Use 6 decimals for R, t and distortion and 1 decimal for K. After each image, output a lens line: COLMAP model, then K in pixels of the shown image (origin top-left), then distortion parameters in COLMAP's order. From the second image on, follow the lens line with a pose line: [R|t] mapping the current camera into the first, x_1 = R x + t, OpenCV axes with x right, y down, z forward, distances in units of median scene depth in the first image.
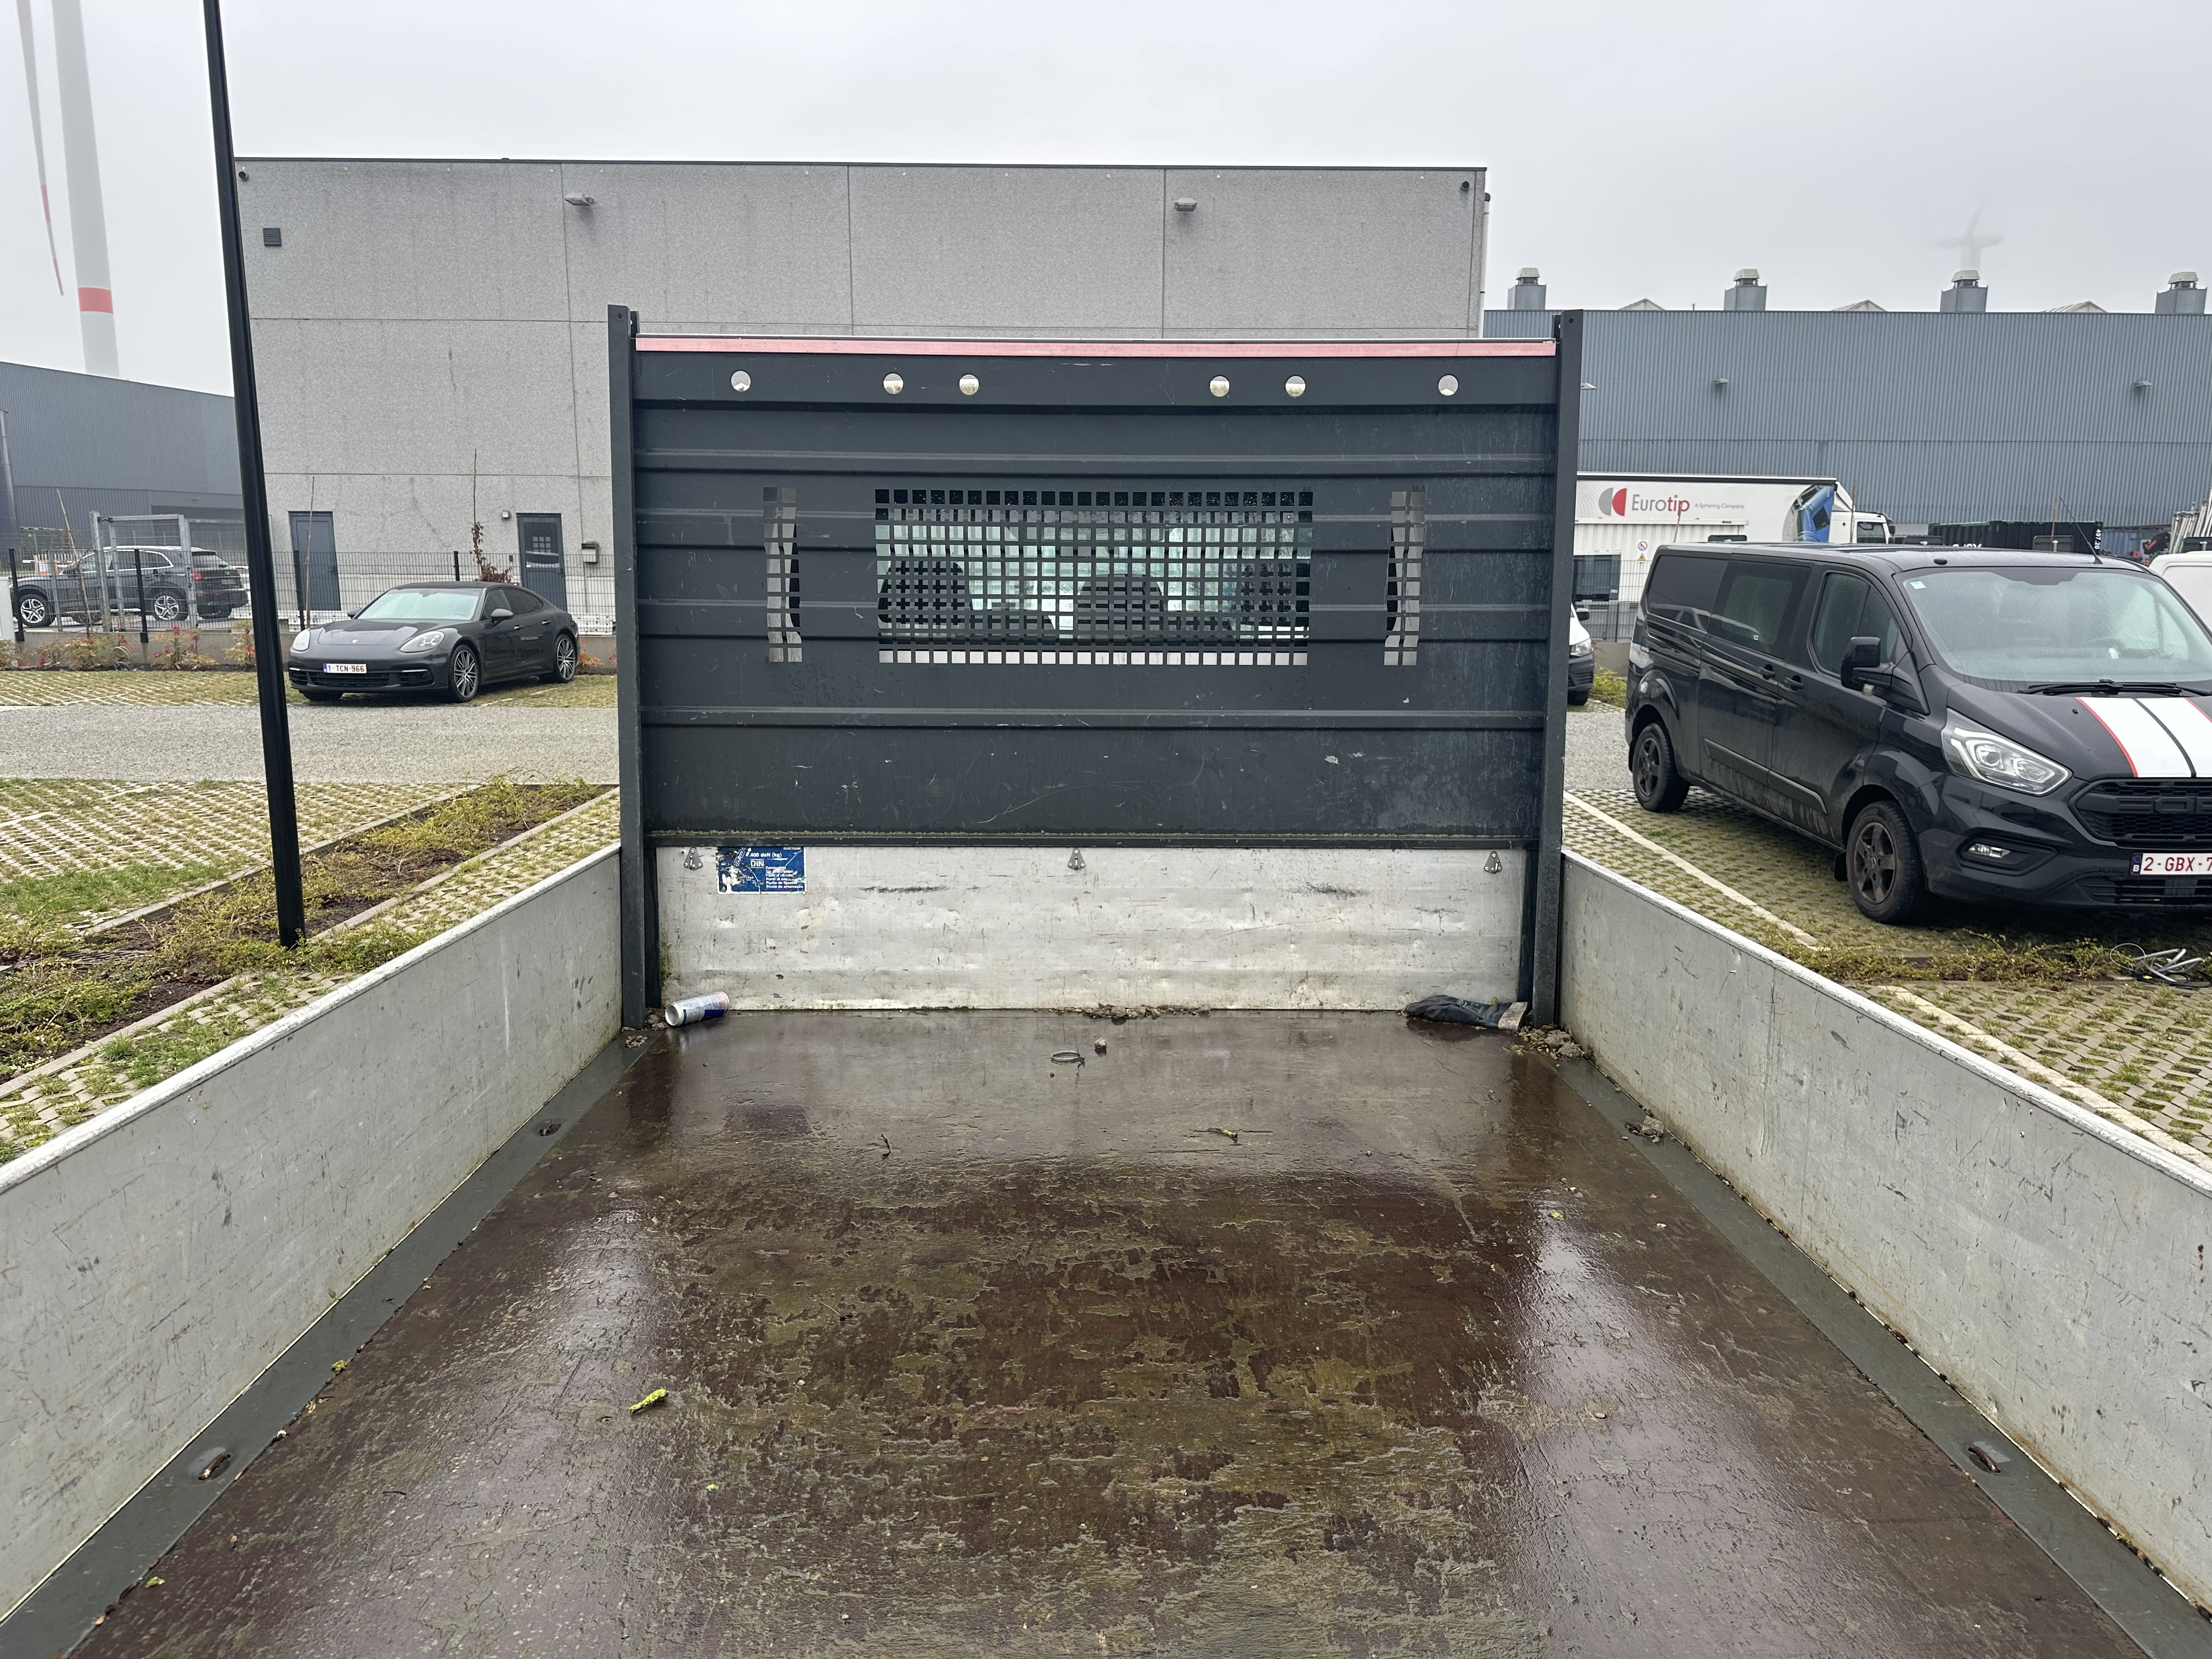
lens RADIAL K [[1549.4, 0, 1110.7], [0, 1549.4, 845.6], [0, 0, 1]] dist [0.041216, -0.059598]
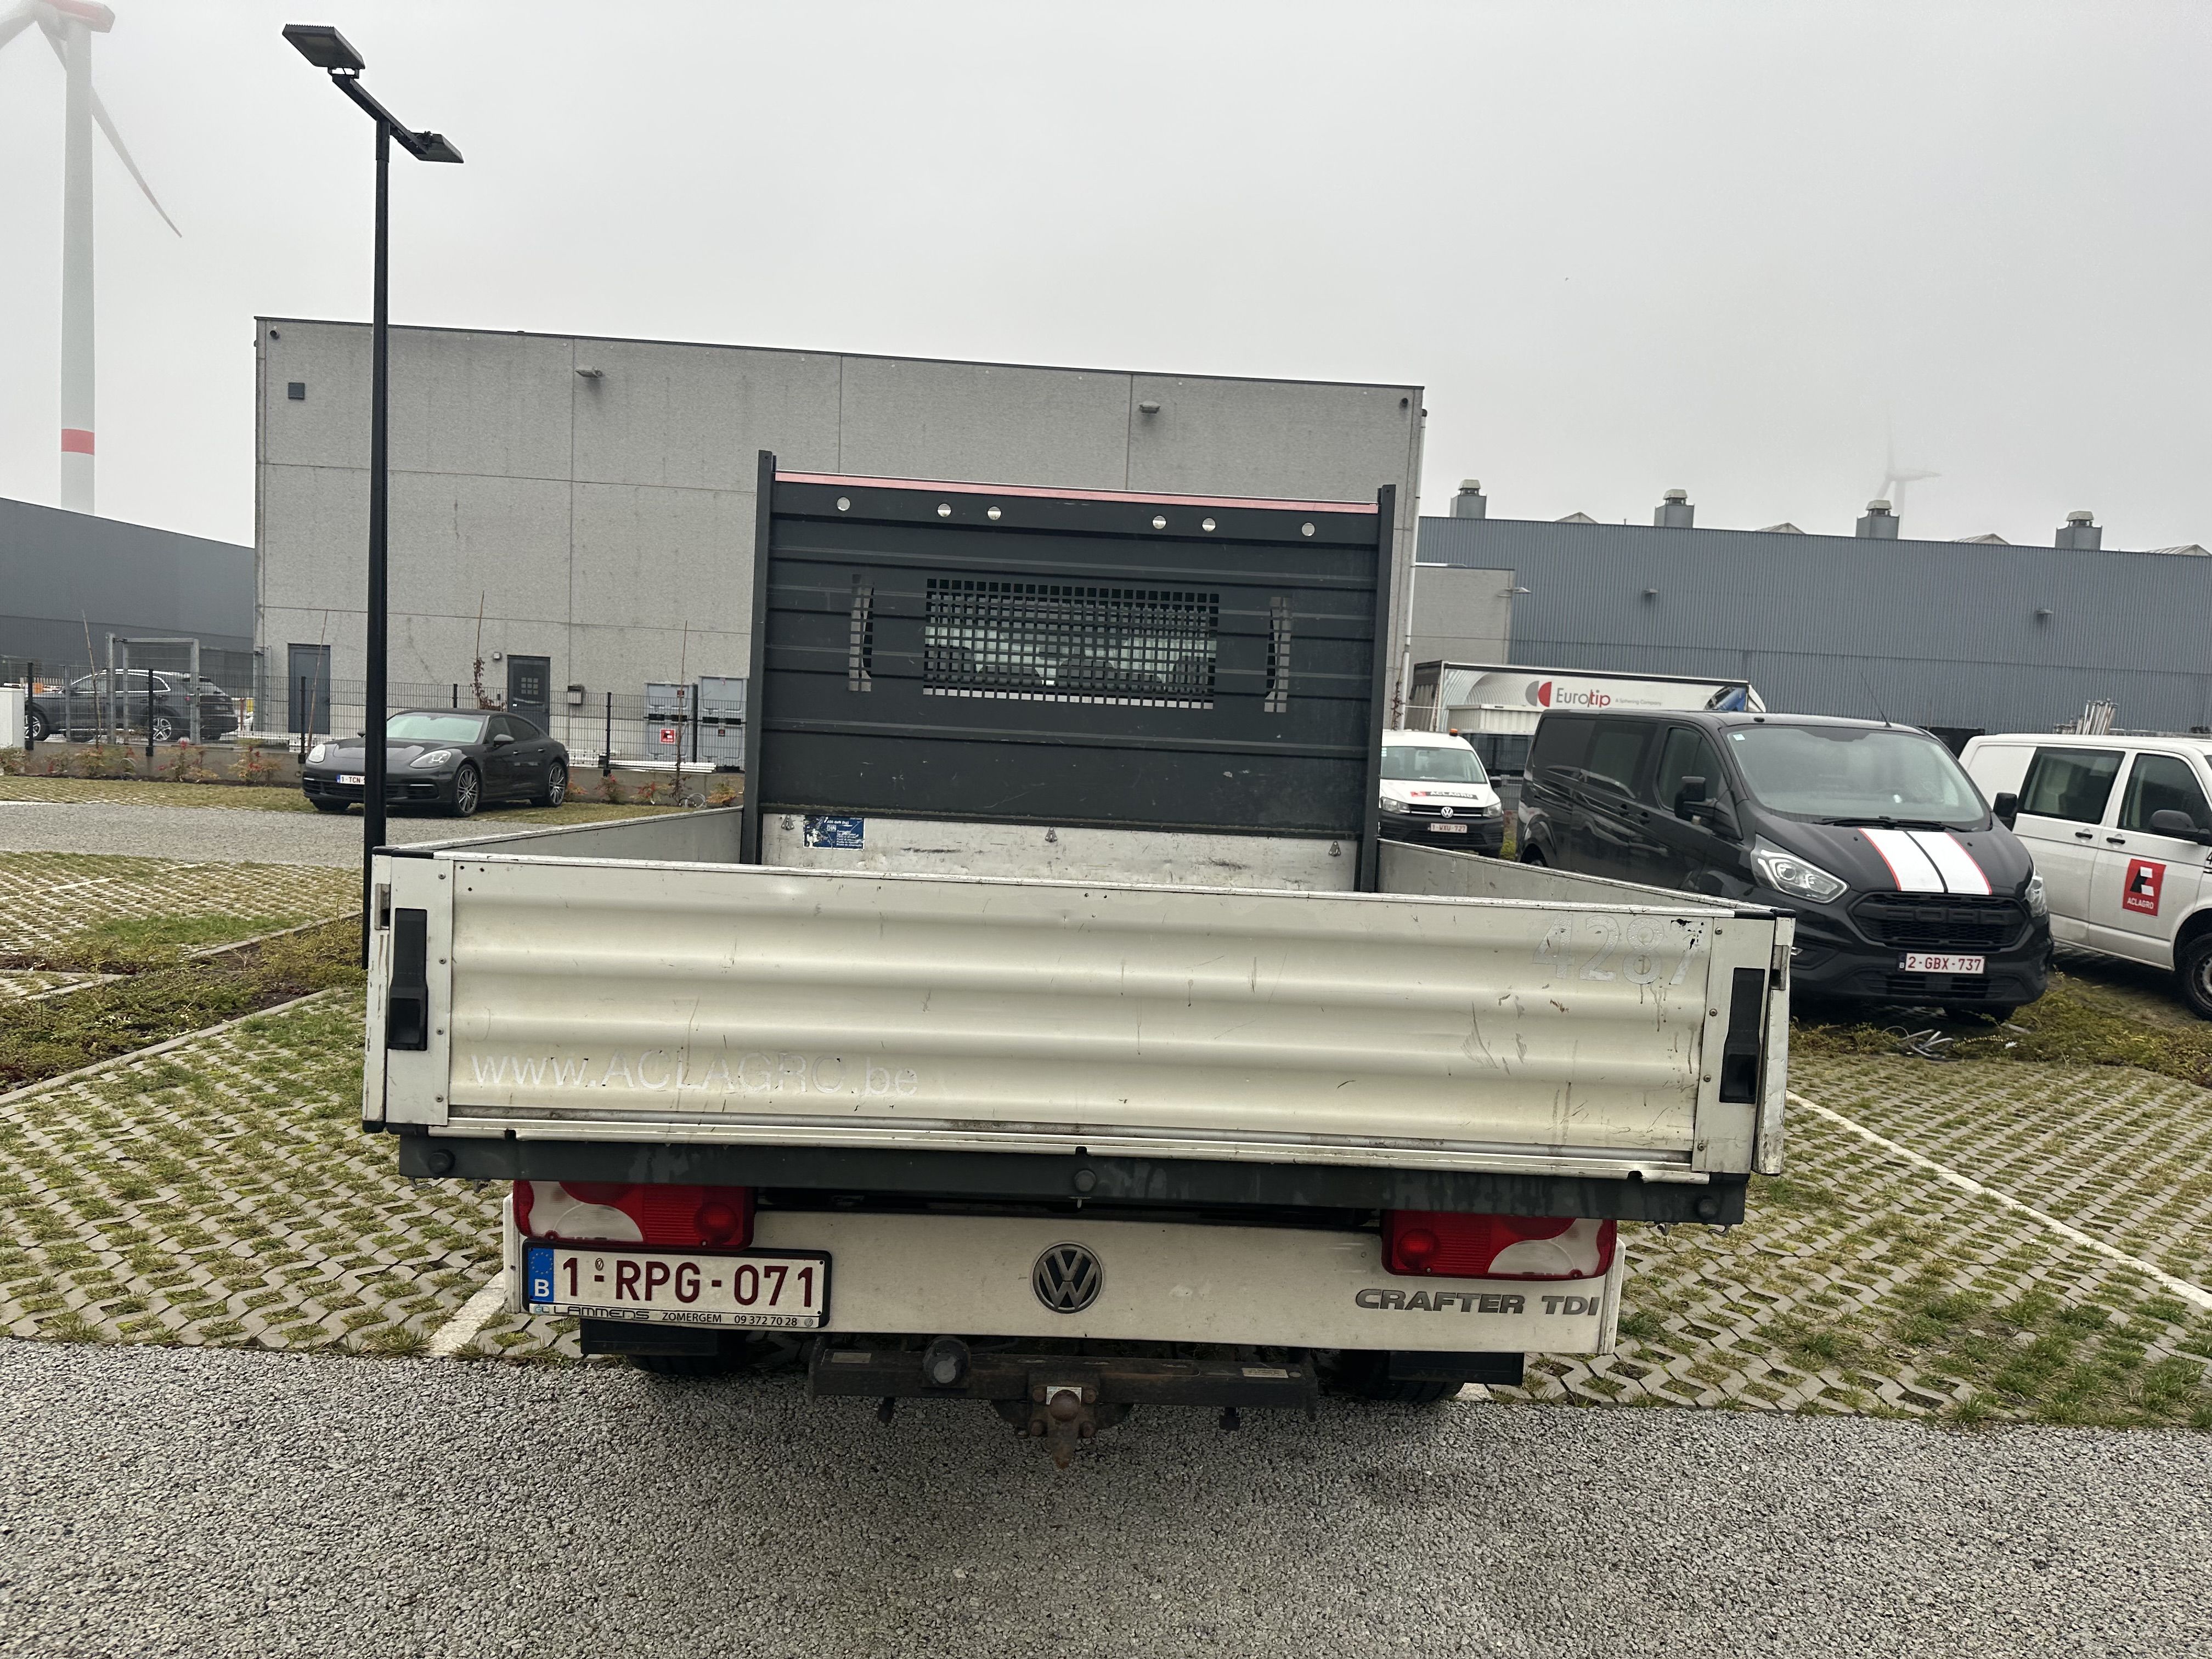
lens RADIAL K [[1470.3, 0, 1118.0], [0, 1470.3, 834.5], [0, 0, 1]] dist [0.046361, -0.074151]
pose [[0.998570, 0.040446, 0.034957, -0.004802], [-0.036528, 0.993668, -0.106253, 0.092566], [-0.039033, 0.104824, 0.993724, -0.227427]]
